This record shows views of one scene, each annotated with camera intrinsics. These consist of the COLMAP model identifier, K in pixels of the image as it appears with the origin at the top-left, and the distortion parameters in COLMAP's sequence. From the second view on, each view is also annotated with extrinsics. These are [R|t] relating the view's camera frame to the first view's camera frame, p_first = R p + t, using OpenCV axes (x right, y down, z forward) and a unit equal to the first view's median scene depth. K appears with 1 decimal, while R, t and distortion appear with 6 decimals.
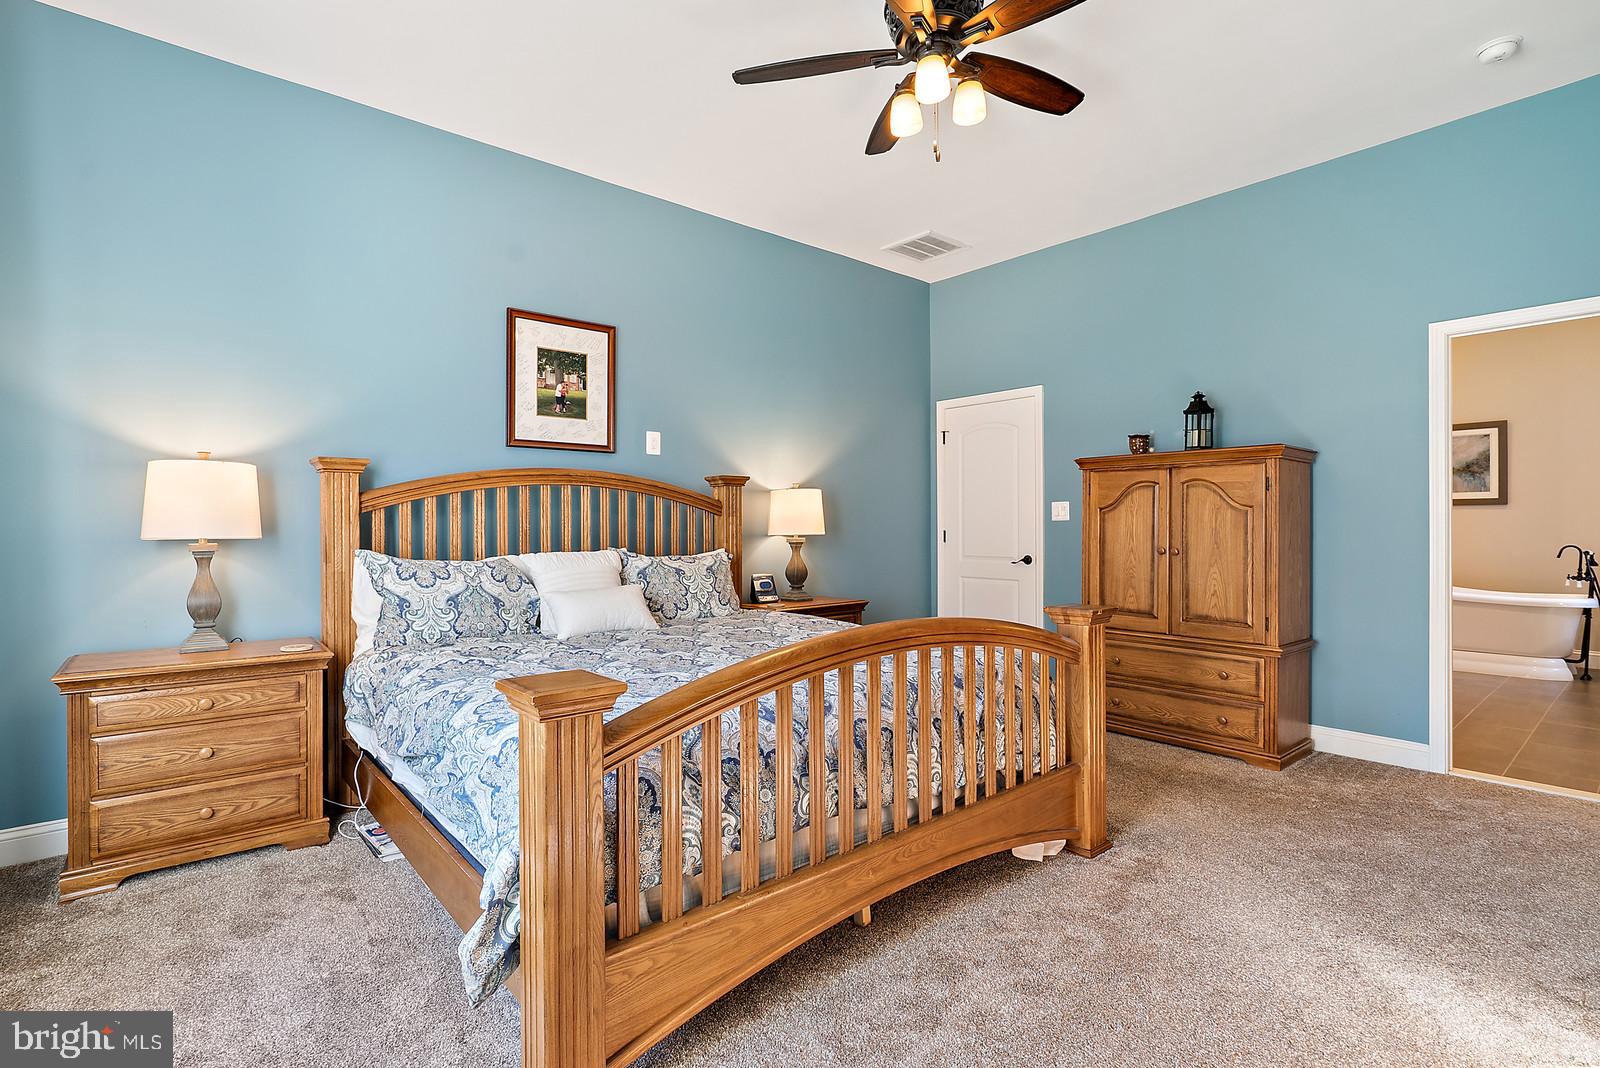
lens RADIAL K [[746.4, 0, 805.5], [0, 746.4, 531.3], [0, 0, 1]] dist [0.000477, 0.000328]
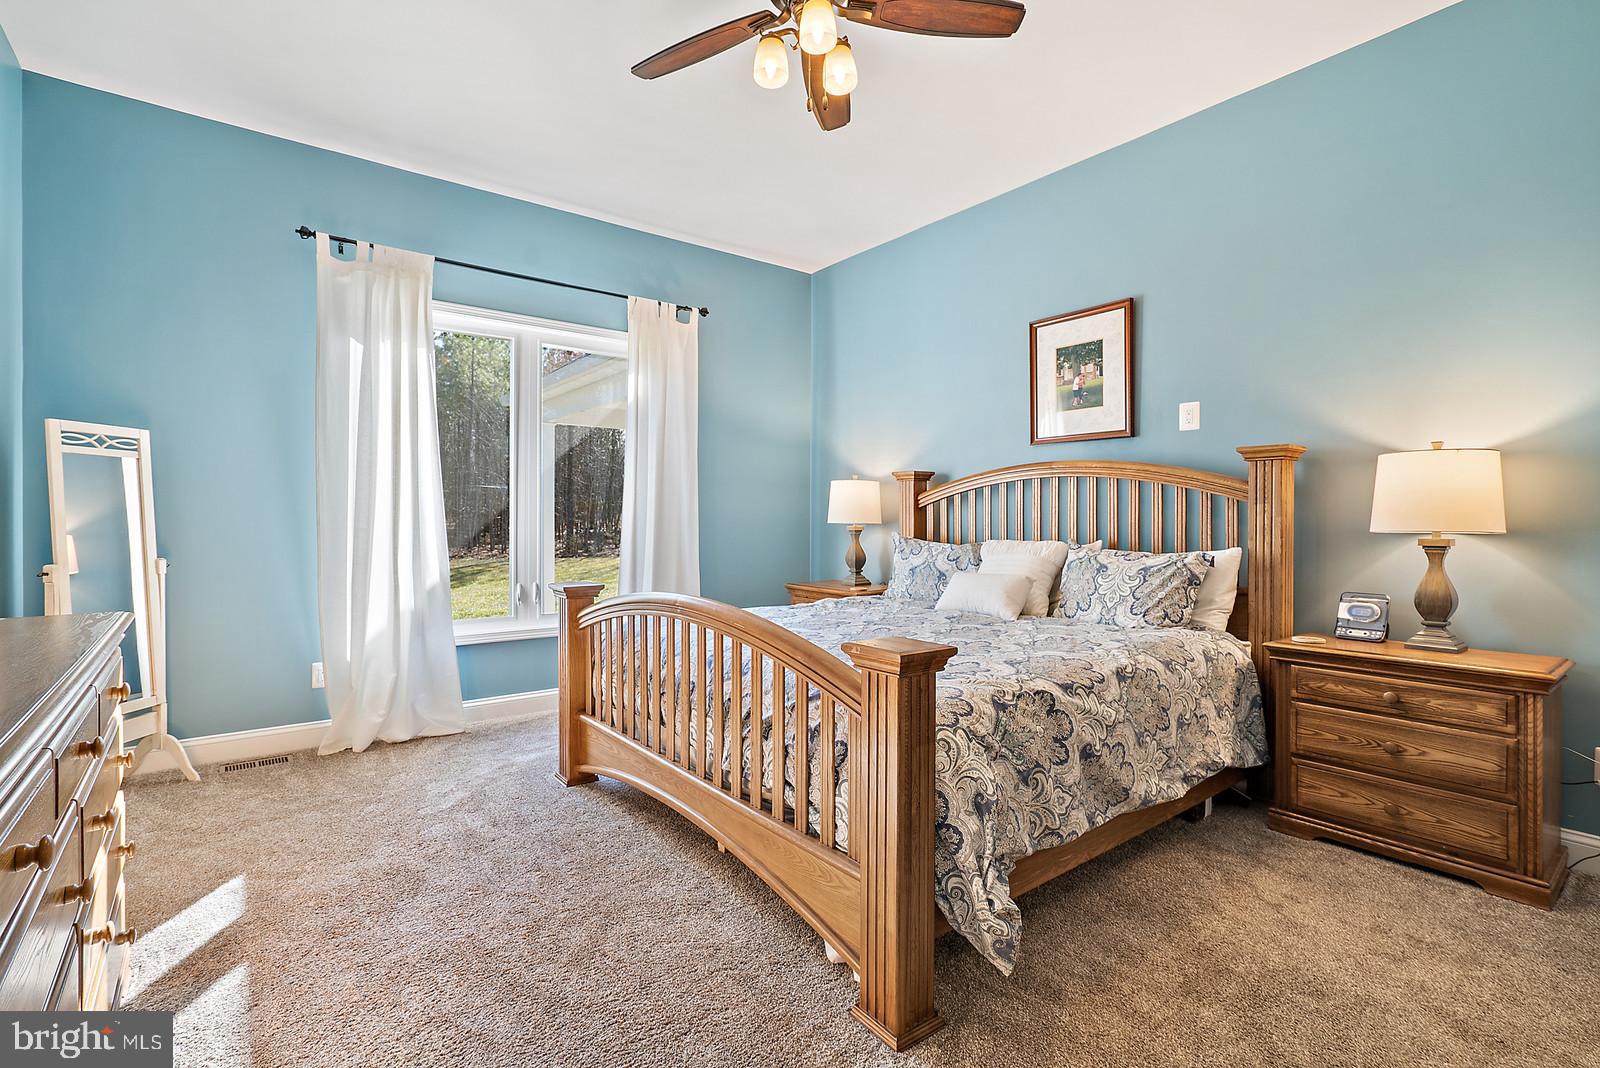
lens RADIAL K [[746.4, 0, 805.5], [0, 746.4, 531.3], [0, 0, 1]] dist [0.000477, 0.000328]
pose [[-0.028374, 0.020155, -0.999394, 0.705719], [-0.009000, 0.999751, 0.020418, -0.004300], [0.999557, 0.009574, -0.028186, 0.661113]]
